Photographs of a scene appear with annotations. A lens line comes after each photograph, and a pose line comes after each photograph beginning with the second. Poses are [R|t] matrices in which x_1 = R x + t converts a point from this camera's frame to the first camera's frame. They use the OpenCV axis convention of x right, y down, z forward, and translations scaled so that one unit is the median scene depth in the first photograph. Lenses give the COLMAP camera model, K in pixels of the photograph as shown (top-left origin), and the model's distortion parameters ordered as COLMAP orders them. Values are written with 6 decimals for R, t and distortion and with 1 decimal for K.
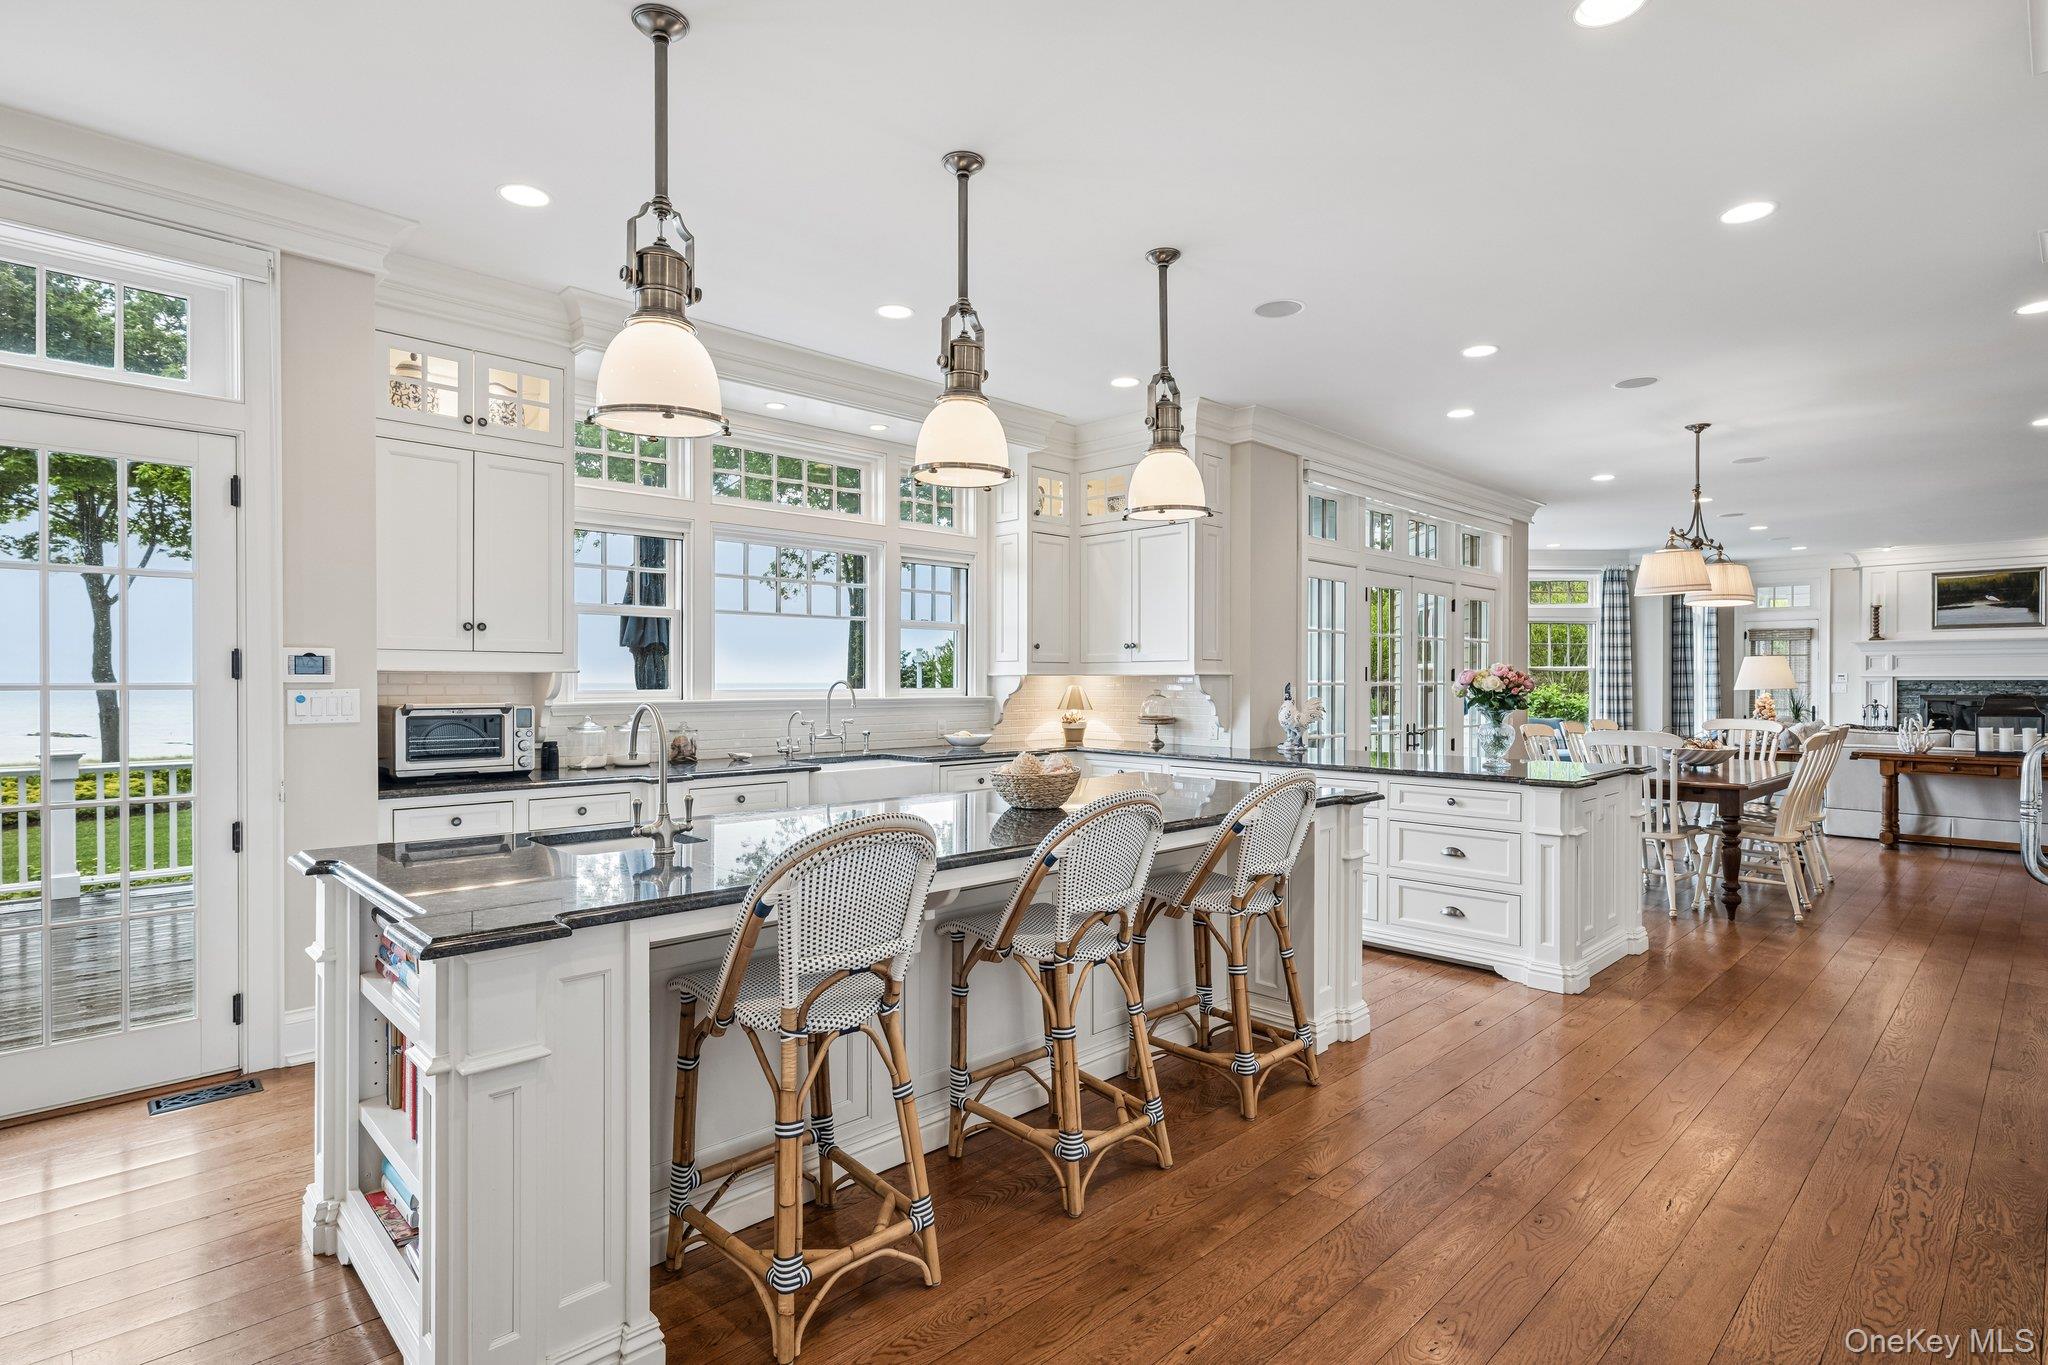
lens RADIAL K [[993.9, 0, 1014.3], [0, 993.9, 680.8], [0, 0, 1]] dist [-0.002261, 0.000649]
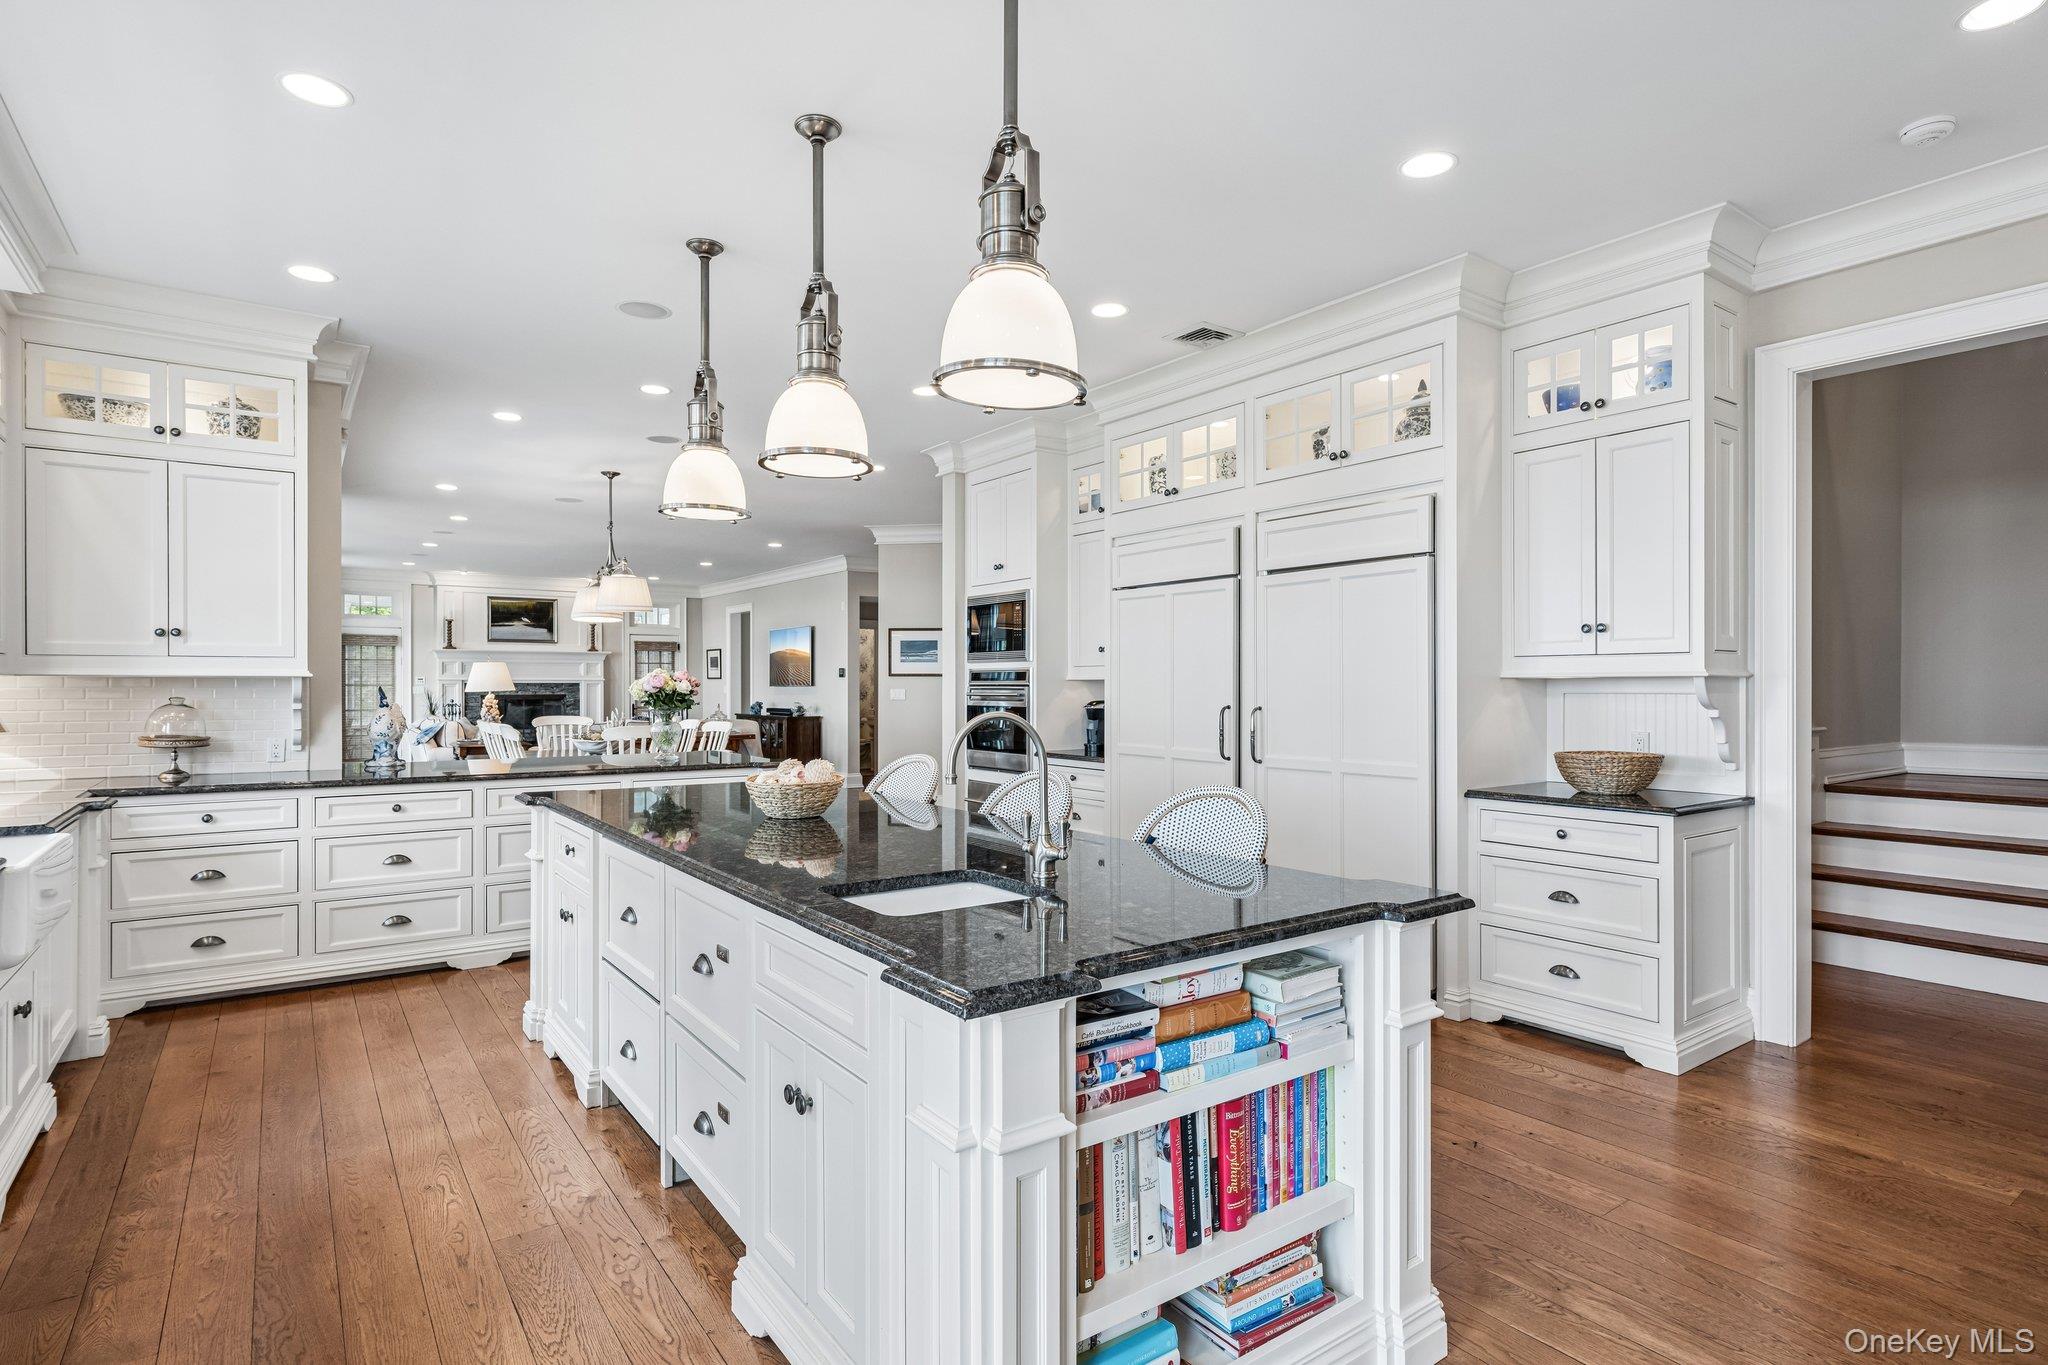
lens RADIAL K [[1024.6, 0, 1007.3], [0, 1024.6, 683.4], [0, 0, 1]] dist [-0.003529, 0.000737]
pose [[0.148440, 0.000586, 0.988921, -0.488571], [-0.001169, 0.999999, -0.000417, -0.000629], [-0.988921, -0.001095, 0.148441, 0.350992]]
